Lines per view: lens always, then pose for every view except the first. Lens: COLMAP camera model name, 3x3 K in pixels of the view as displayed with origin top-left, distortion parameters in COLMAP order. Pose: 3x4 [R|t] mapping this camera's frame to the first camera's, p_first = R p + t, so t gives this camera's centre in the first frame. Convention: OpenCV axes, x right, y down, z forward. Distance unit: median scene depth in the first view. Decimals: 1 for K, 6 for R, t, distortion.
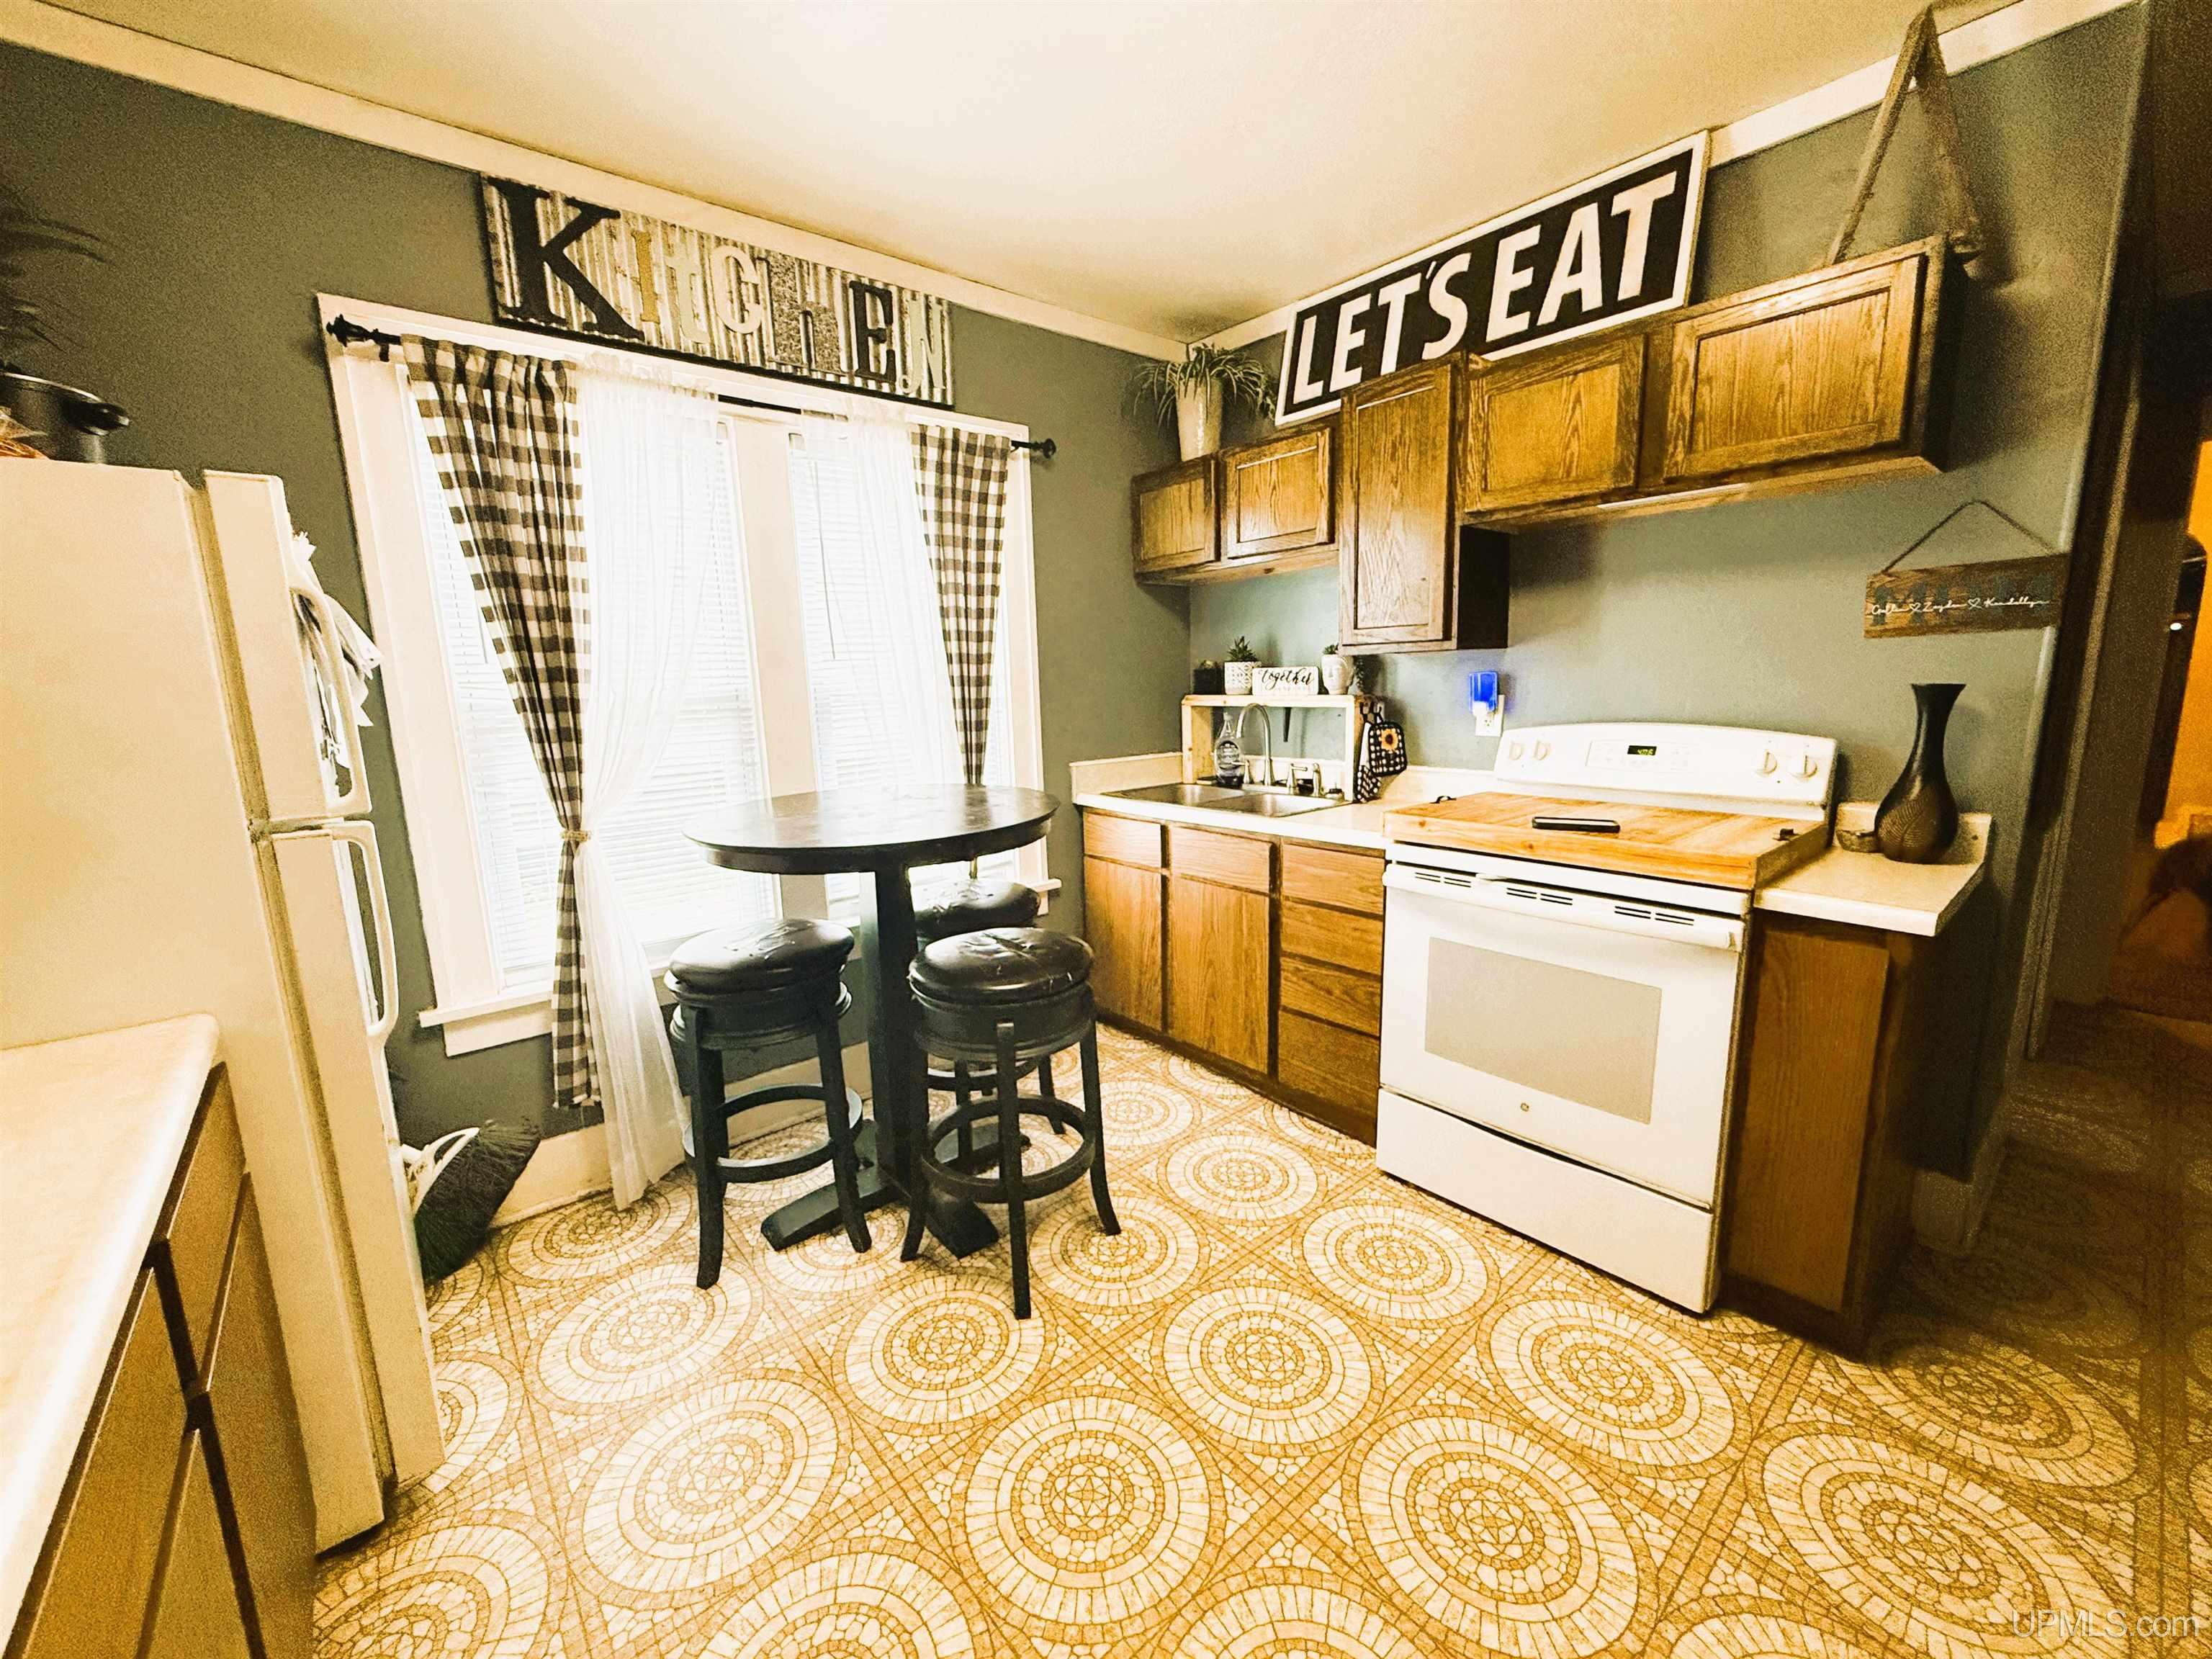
lens RADIAL K [[876.7, 0, 1096.9], [0, 876.7, 825.4], [0, 0, 1]] dist [-0.000677, -0.000086]
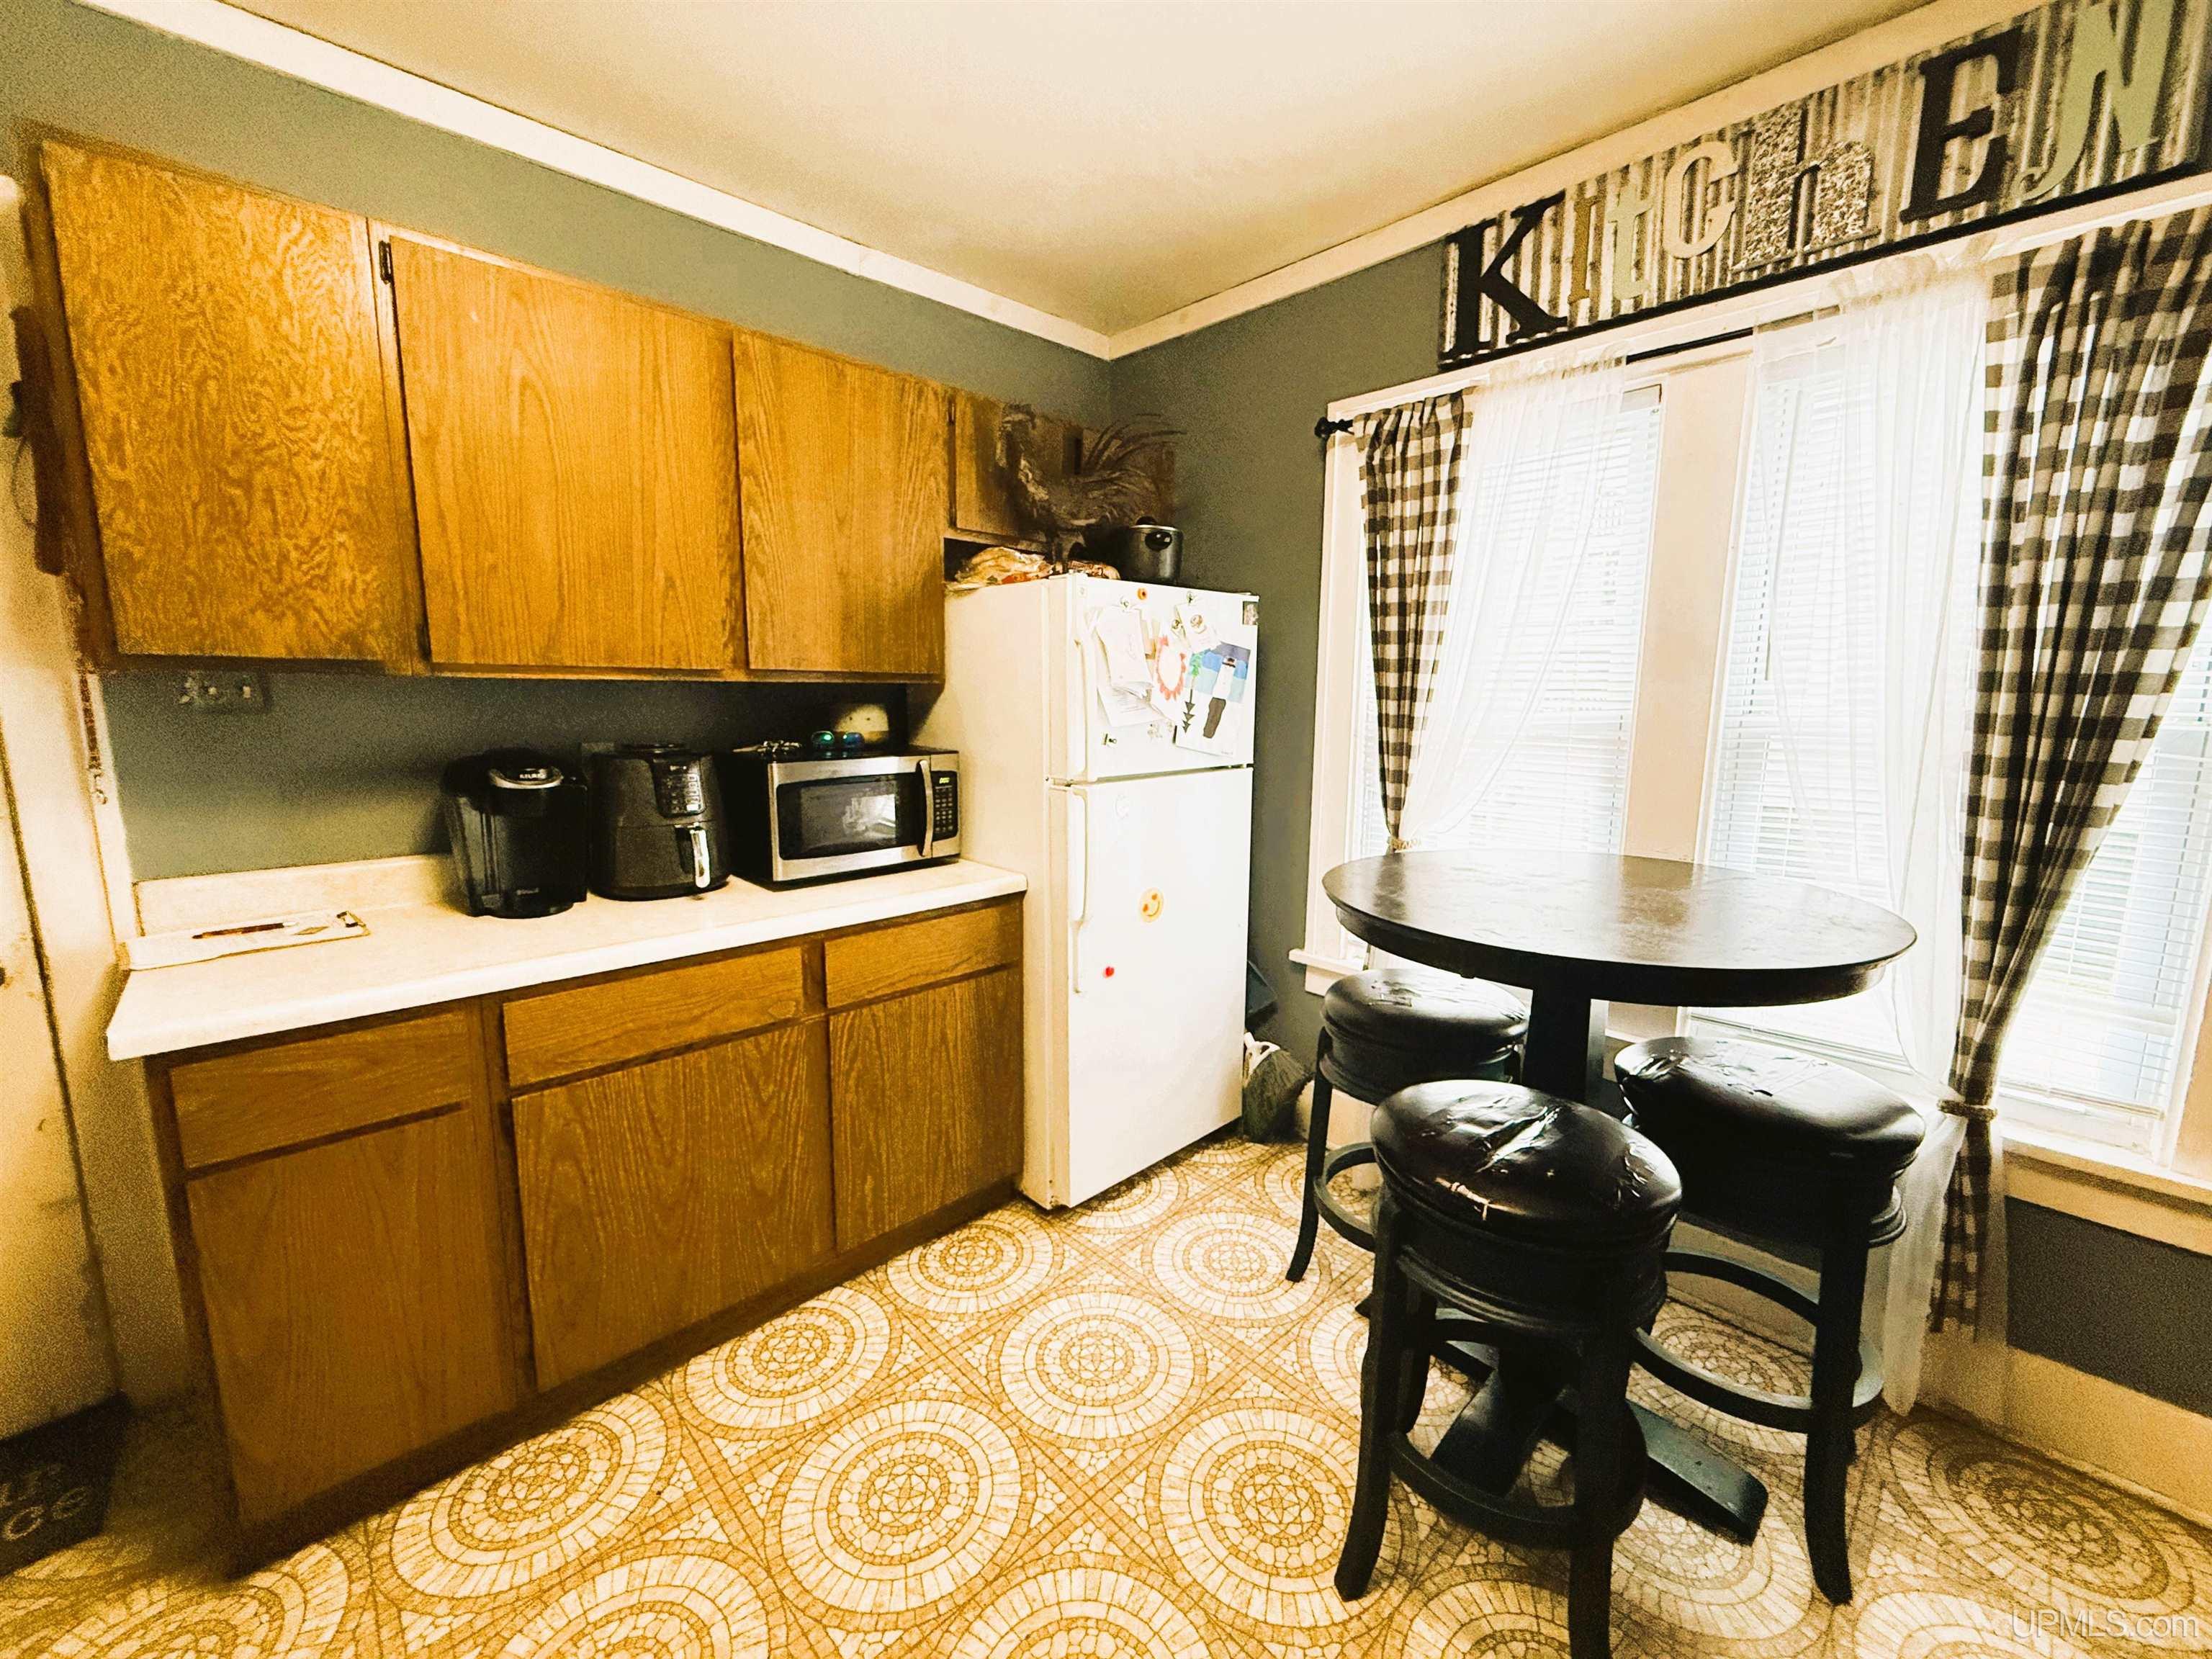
lens RADIAL K [[876.7, 0, 1096.6], [0, 876.7, 823.0], [0, 0, 1]] dist [-0.000677, -0.000086]
pose [[0.060415, 0.179566, -0.981889, 0.448056], [-0.175524, 0.970269, 0.166641, -0.130382], [0.982620, 0.162278, 0.090137, 0.555018]]
